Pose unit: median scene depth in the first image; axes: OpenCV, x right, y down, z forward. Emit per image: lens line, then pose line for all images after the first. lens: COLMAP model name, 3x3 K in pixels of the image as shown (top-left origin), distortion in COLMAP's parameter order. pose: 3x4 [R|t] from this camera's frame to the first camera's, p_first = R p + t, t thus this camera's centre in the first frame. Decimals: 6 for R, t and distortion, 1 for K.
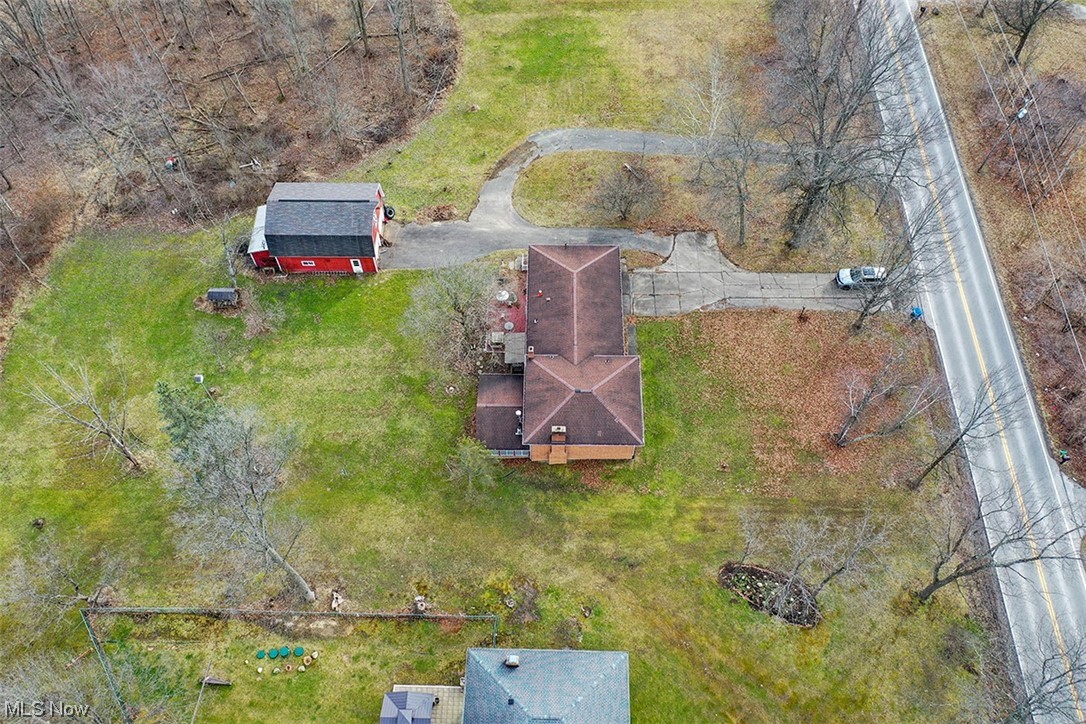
lens RADIAL K [[854.7, 0, 543.0], [0, 854.7, 362.0], [0, 0, 1]] dist [0.010168, -0.001950]
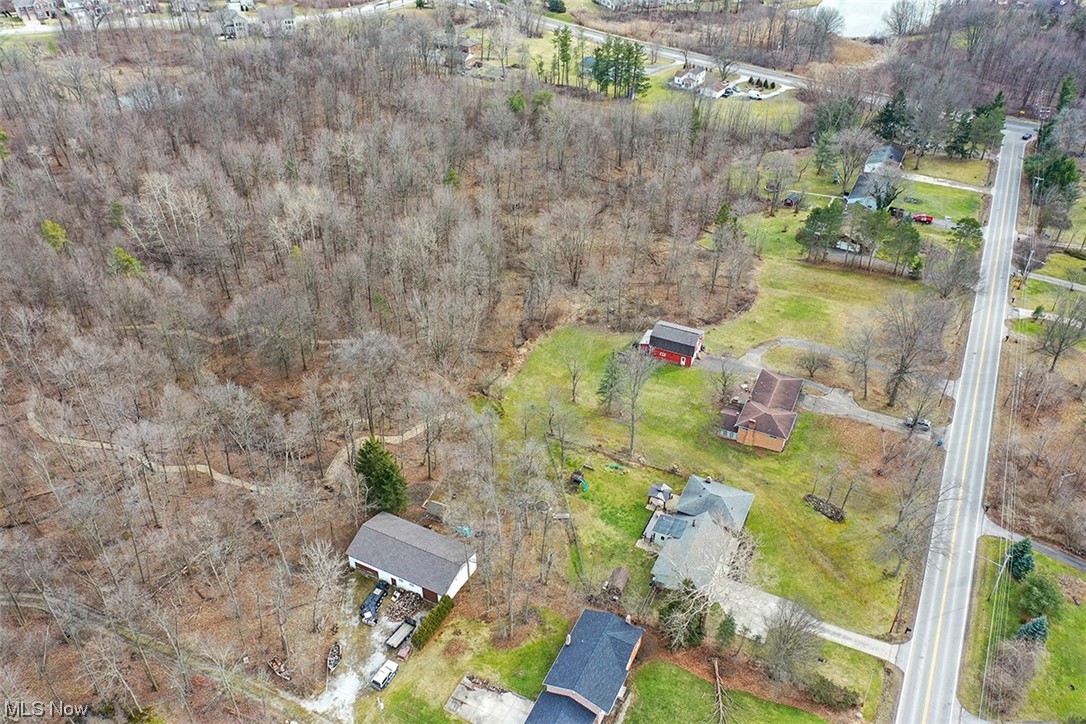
lens RADIAL K [[854.7, 0, 543.0], [0, 854.7, 362.0], [0, 0, 1]] dist [0.010168, -0.001950]
pose [[0.907760, 0.250300, -0.336632, 0.204301], [-0.358251, 0.880056, -0.311700, 0.725982], [0.218237, 0.403548, 0.888550, -1.073415]]
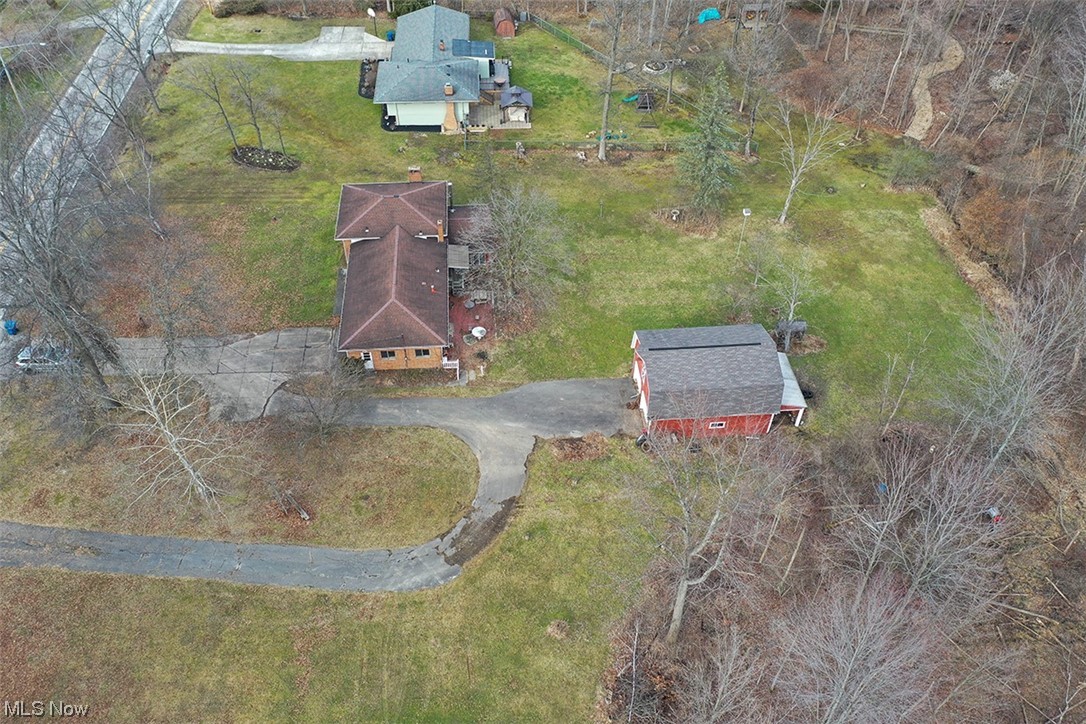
lens RADIAL K [[854.7, 0, 543.0], [0, 854.7, 362.0], [0, 0, 1]] dist [0.010168, -0.001950]
pose [[-0.995632, 0.059339, -0.072083, -0.046978], [-0.084367, -0.241095, 0.966828, -0.934718], [0.039991, 0.968686, 0.245048, 0.801391]]
